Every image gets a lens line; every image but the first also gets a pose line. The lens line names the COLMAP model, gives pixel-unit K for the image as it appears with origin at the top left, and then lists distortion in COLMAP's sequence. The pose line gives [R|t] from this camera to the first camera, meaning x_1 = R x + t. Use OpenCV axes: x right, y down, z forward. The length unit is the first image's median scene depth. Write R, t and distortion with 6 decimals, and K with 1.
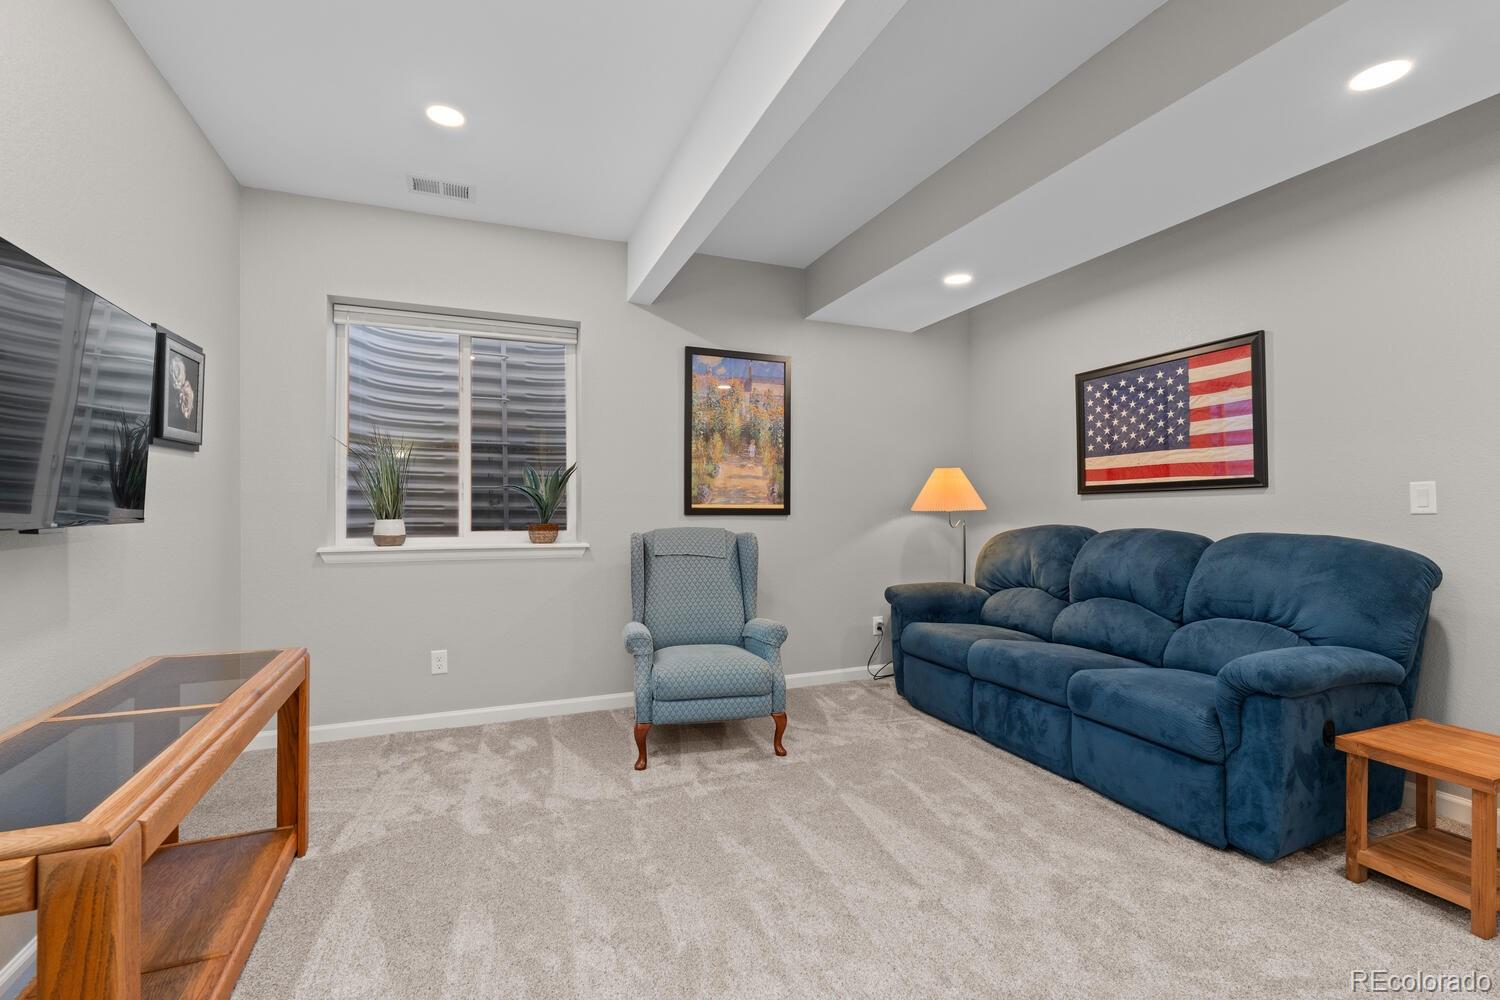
lens RADIAL K [[666.5, 0, 750.0], [0, 666.5, 500.0], [0, 0, 1]] dist [-0.001895, 0.000127]
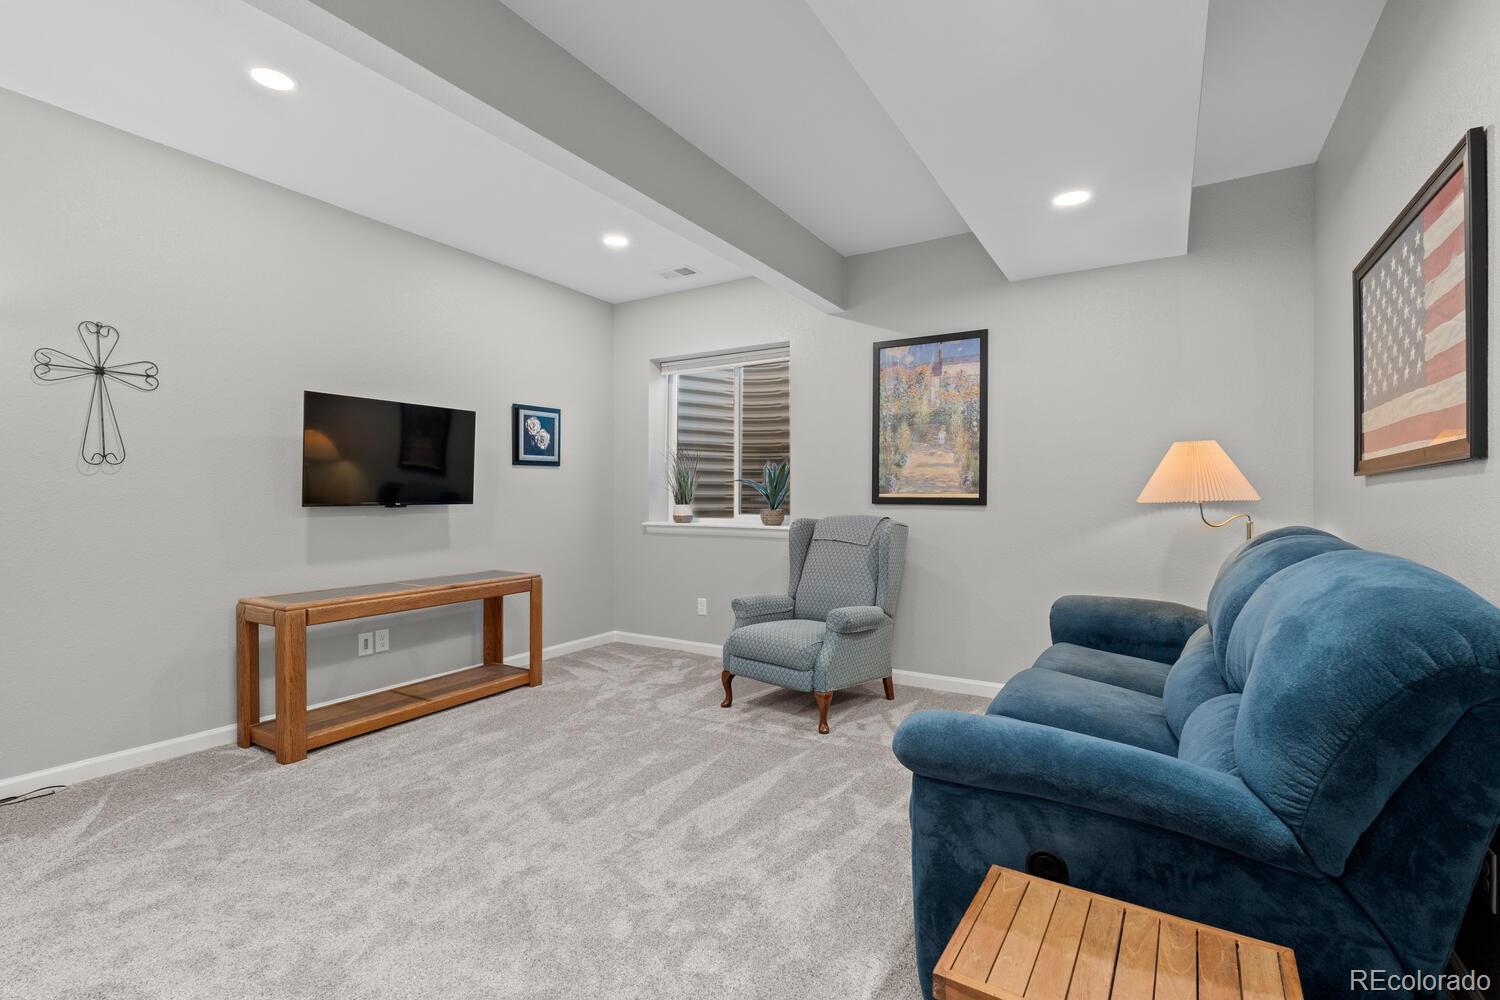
lens RADIAL K [[666.8, 0, 749.5], [0, 666.8, 492.7], [0, 0, 1]] dist [-0.002589, 0.000052]
pose [[0.591096, -0.003075, -0.806595, 0.631458], [0.009036, 0.999955, 0.002810, 0.000140], [0.806550, -0.008950, 0.591098, 0.220226]]
